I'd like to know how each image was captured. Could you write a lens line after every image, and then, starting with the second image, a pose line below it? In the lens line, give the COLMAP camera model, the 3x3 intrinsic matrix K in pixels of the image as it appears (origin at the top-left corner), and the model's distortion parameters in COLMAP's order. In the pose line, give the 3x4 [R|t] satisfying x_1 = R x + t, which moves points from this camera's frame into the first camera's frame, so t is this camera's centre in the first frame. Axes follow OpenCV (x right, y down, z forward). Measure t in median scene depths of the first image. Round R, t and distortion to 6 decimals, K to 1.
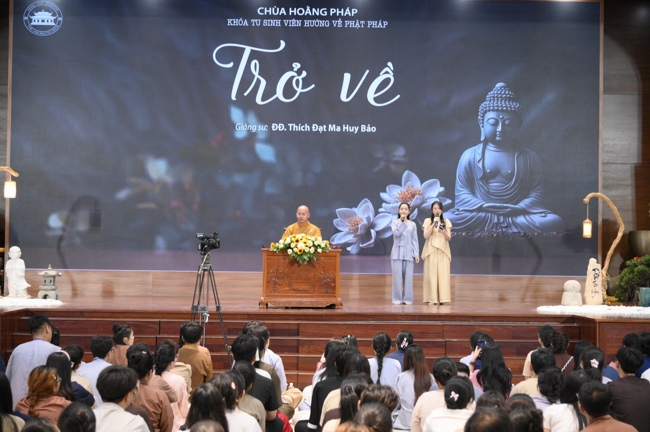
lens RADIAL K [[1212.3, 0, 325.0], [0, 1212.3, 216.0], [0, 0, 1]] dist [0.020755, 0.131262]
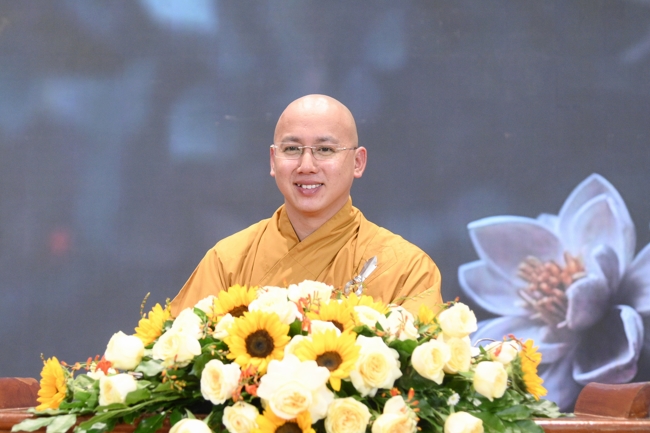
lens RADIAL K [[1212.3, 0, 325.0], [0, 1212.3, 216.5], [0, 0, 1]] dist [0.020755, 0.131262]
pose [[0.999475, -0.006107, -0.031820, -0.011417], [0.002791, 0.994653, -0.103233, 0.017735], [0.032280, 0.103090, 0.994148, 0.765365]]
